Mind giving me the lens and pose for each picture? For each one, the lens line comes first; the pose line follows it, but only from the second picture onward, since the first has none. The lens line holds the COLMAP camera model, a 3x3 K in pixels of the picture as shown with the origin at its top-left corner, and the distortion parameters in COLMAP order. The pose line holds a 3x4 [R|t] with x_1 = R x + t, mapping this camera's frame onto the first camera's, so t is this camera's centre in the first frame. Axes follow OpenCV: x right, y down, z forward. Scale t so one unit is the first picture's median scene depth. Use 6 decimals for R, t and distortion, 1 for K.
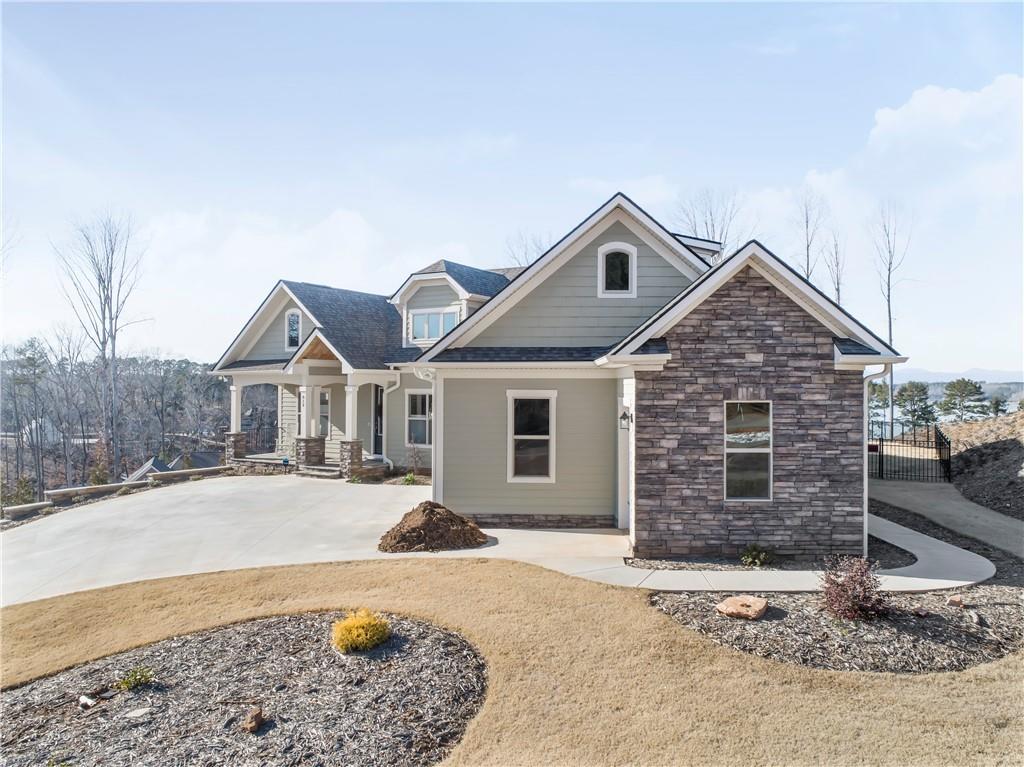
lens RADIAL K [[775.0, 0, 512.0], [0, 775.0, 383.5], [0, 0, 1]] dist [-0.016639, 0.001521]
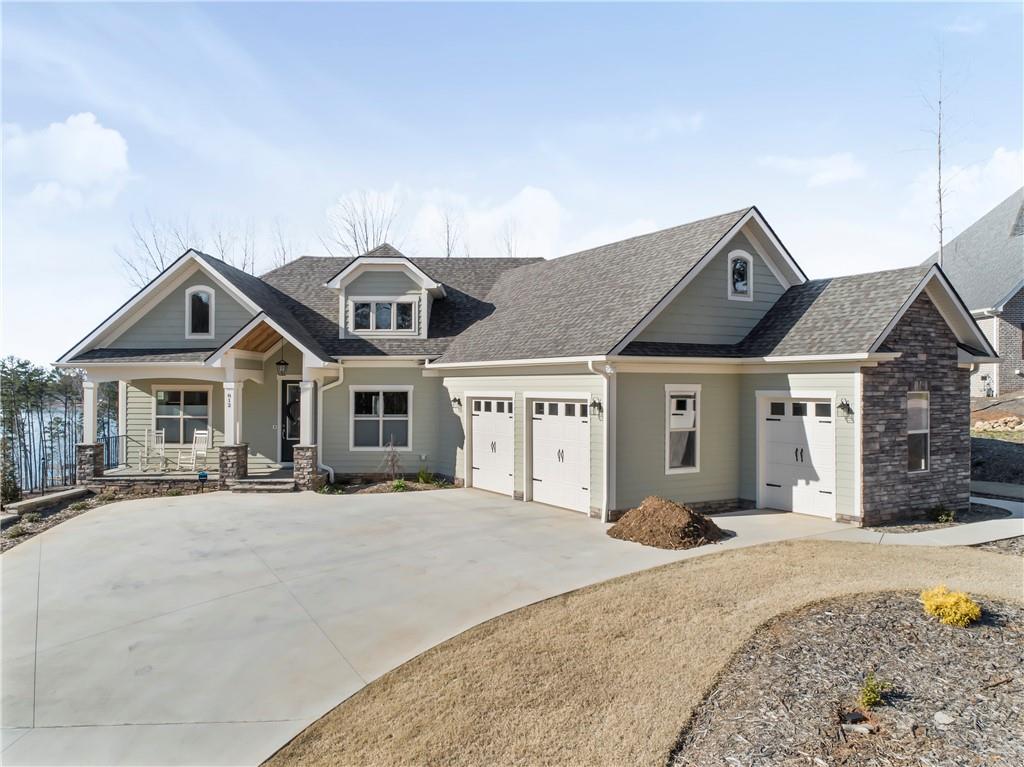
lens RADIAL K [[779.5, 0, 511.4], [0, 779.5, 380.5], [0, 0, 1]] dist [-0.023272, 0.009759]
pose [[0.842767, 0.002494, 0.538273, -0.732258], [-0.000471, 0.999992, -0.003896, 0.007568], [-0.538279, 0.003030, 0.842761, 0.241723]]
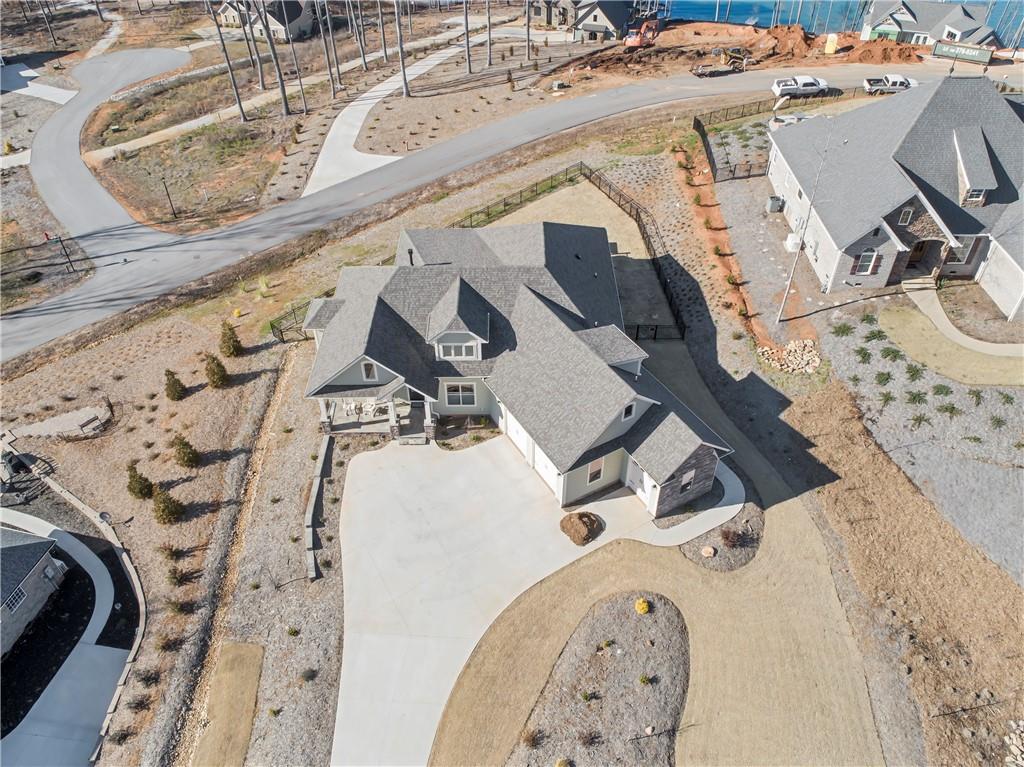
lens RADIAL K [[779.5, 0, 511.4], [0, 779.5, 380.5], [0, 0, 1]] dist [-0.023272, 0.009759]
pose [[0.850283, -0.354207, 0.389301, -1.101754], [0.008536, 0.748842, 0.662693, -1.849628], [-0.526256, -0.560154, 0.639752, -0.326904]]
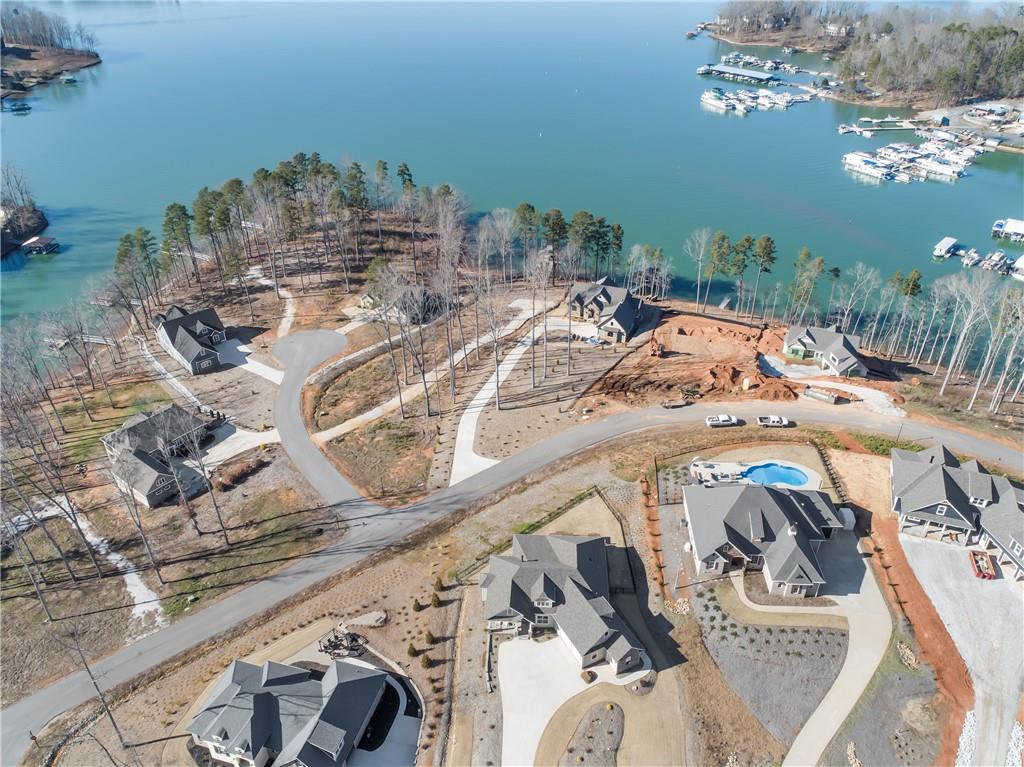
lens RADIAL K [[779.5, 0, 511.4], [0, 779.5, 380.5], [0, 0, 1]] dist [-0.023272, 0.009759]
pose [[0.874214, -0.264194, 0.407373, -2.767399], [0.004977, 0.843839, 0.536573, -5.652404], [-0.485516, -0.467052, 0.739010, -2.580471]]
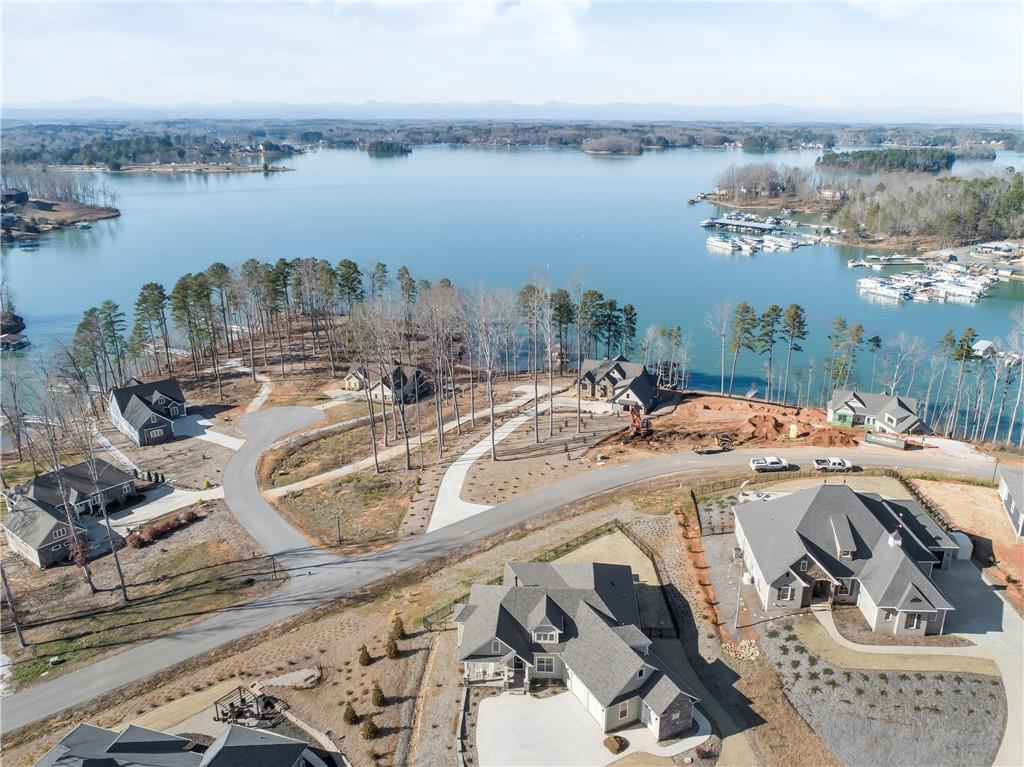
lens RADIAL K [[779.4, 0, 523.4], [0, 779.4, 371.3], [0, 0, 1]] dist [-0.018984, 0.003599]
pose [[0.873688, -0.151558, 0.462277, -2.261666], [-0.000816, 0.949777, 0.312926, -3.198194], [-0.486486, -0.273777, 0.829685, -1.909825]]
